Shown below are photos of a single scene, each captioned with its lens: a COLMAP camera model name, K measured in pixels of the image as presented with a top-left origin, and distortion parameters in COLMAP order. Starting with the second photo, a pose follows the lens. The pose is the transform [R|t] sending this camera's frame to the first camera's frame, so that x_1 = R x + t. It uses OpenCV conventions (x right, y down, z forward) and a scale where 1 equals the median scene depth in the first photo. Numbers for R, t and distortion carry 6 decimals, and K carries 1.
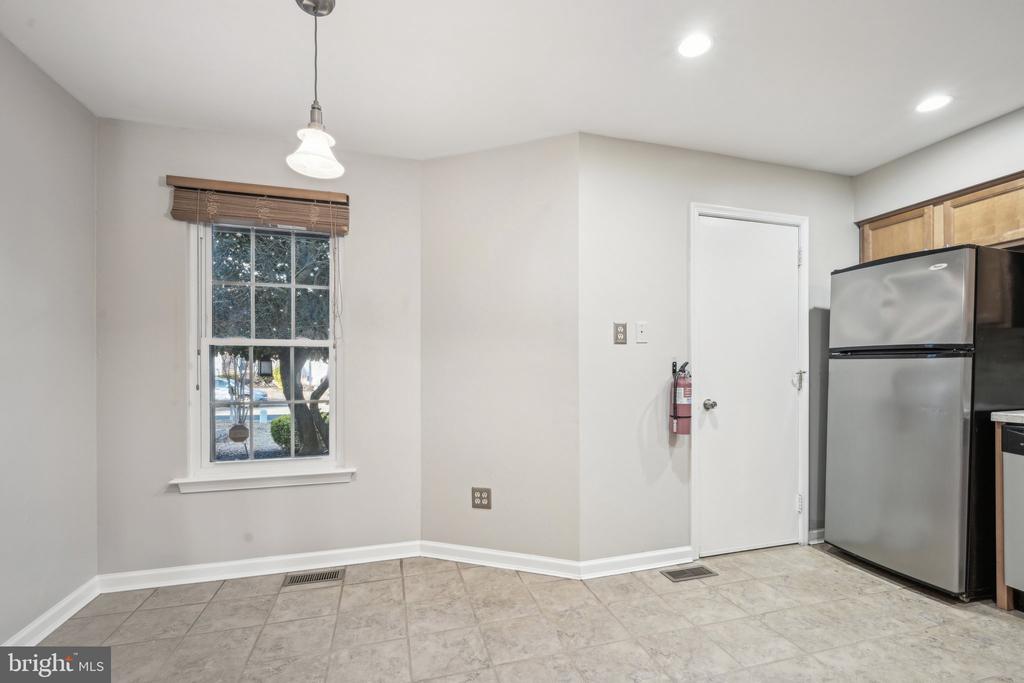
lens RADIAL K [[470.5, 0, 530.1], [0, 470.5, 370.5], [0, 0, 1]] dist [0.000746, -0.000130]
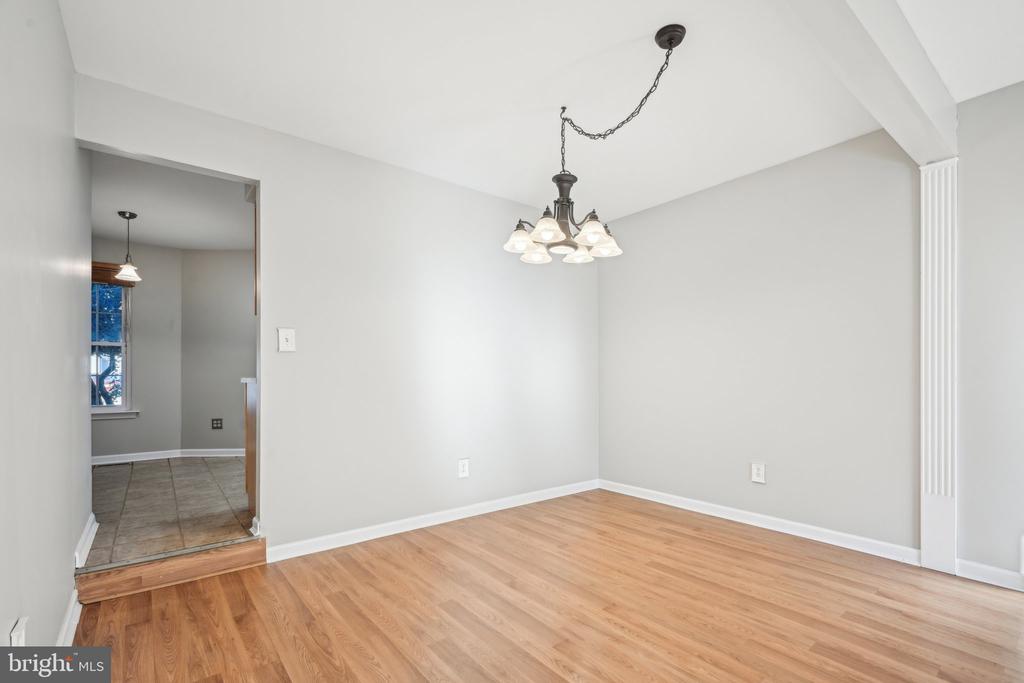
lens RADIAL K [[470.5, 0, 518.7], [0, 470.5, 372.7], [0, 0, 1]] dist [0.000746, -0.000130]
pose [[0.933341, -0.005968, 0.358940, 0.369217], [0.007184, 0.999972, -0.002055, 0.070329], [-0.358918, 0.004497, 0.933358, -1.296135]]
